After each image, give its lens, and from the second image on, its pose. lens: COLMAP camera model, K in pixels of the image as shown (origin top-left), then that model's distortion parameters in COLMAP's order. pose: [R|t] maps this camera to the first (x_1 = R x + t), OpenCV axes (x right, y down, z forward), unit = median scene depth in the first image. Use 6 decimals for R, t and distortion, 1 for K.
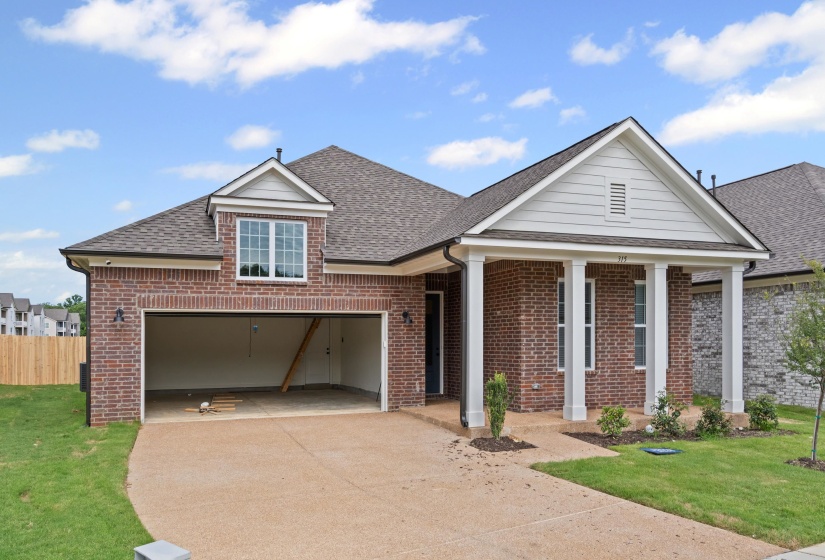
lens RADIAL K [[686.0, 0, 412.3], [0, 686.0, 326.7], [0, 0, 1]] dist [0.003706, 0.004200]
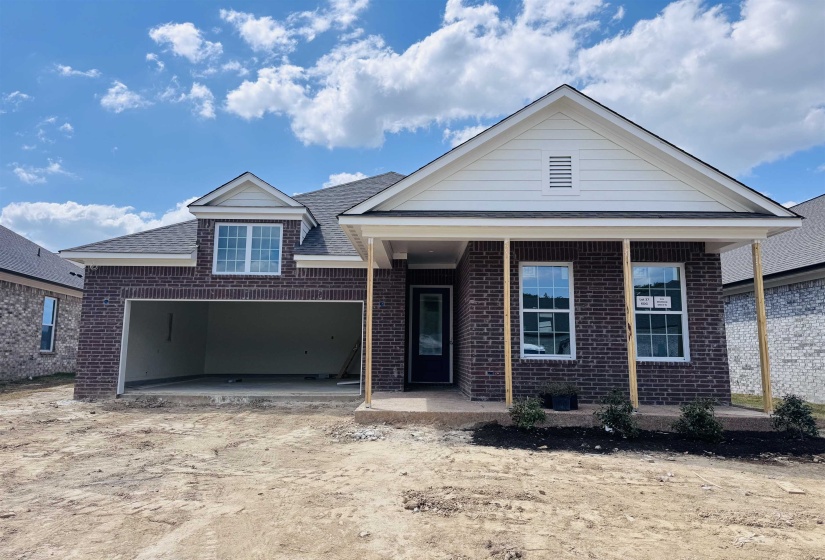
lens RADIAL K [[532.7, 0, 432.8], [0, 532.7, 277.4], [0, 0, 1]] dist [0.038391, -0.001341]
pose [[0.920150, -0.049336, -0.388445, 0.418114], [0.001496, 0.992466, -0.122508, 0.046528], [0.391562, 0.112145, 0.913292, 0.279748]]
